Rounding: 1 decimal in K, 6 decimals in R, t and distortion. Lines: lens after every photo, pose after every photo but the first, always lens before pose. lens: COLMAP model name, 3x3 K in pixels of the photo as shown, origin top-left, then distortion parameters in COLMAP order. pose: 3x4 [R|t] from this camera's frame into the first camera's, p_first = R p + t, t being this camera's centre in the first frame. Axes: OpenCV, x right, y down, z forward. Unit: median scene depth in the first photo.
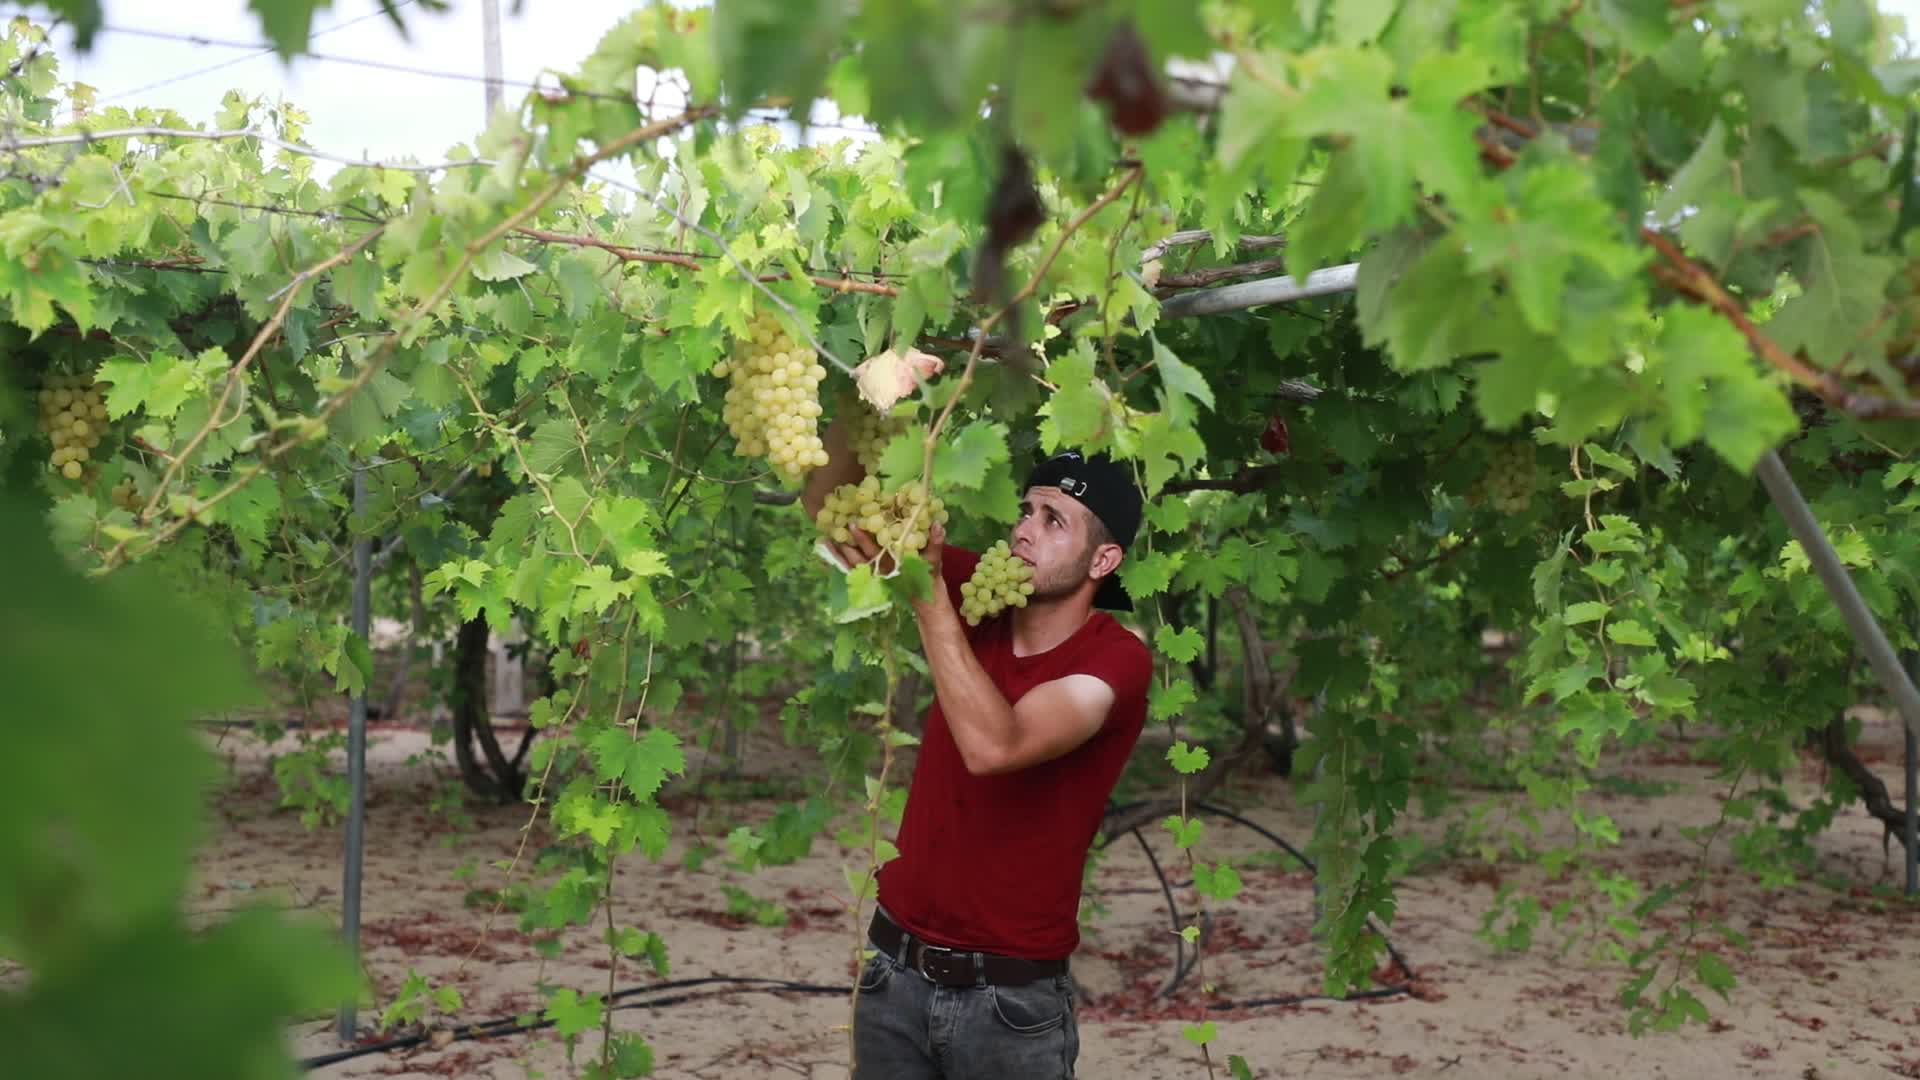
lens RADIAL K [[2786.2, 0, 958.7], [0, 2786.2, 537.4], [0, 0, 1]] dist [0.275598, 0.037046]
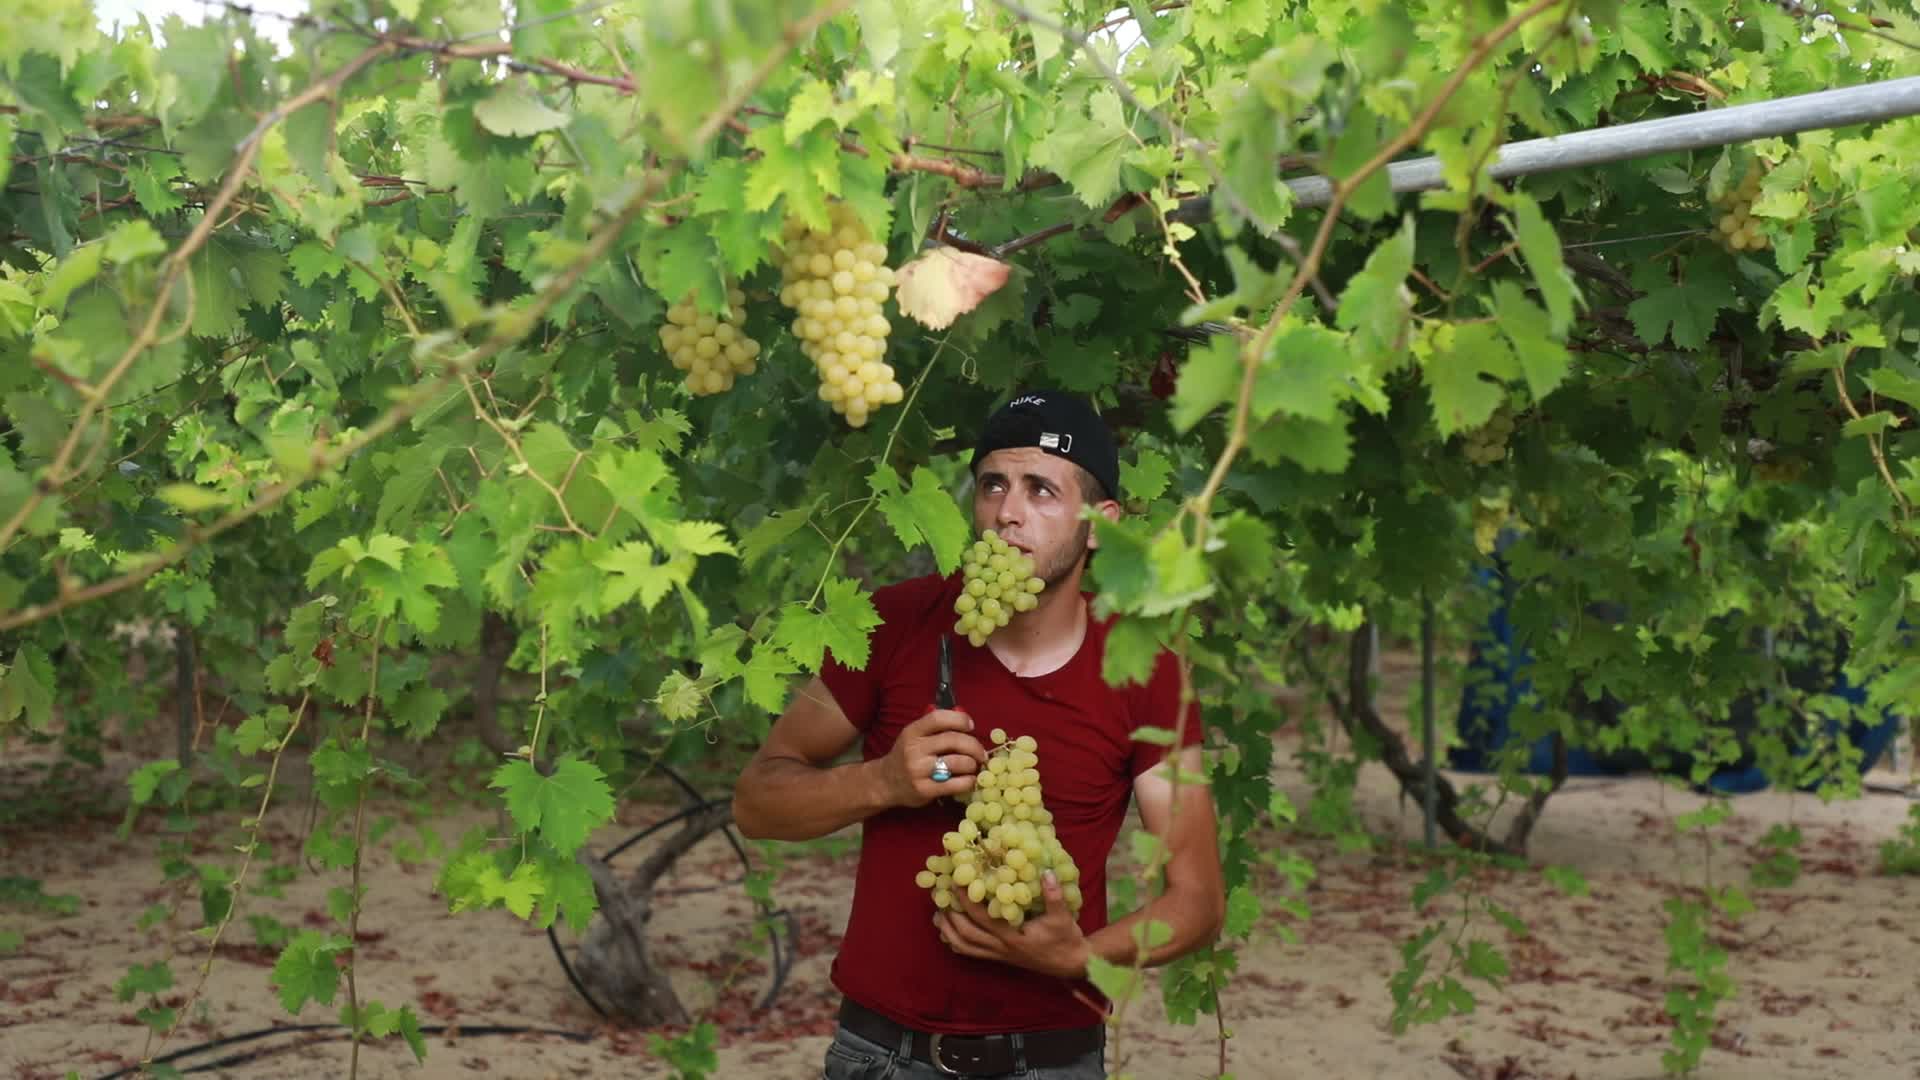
lens RADIAL K [[2786.2, 0, 958.7], [0, 2786.2, 537.4], [0, 0, 1]] dist [0.275598, 0.037046]
pose [[0.974607, -0.019787, 0.223046, -0.197928], [0.017730, 0.999780, 0.011222, 0.002073], [-0.223219, -0.006983, 0.974743, 0.270142]]
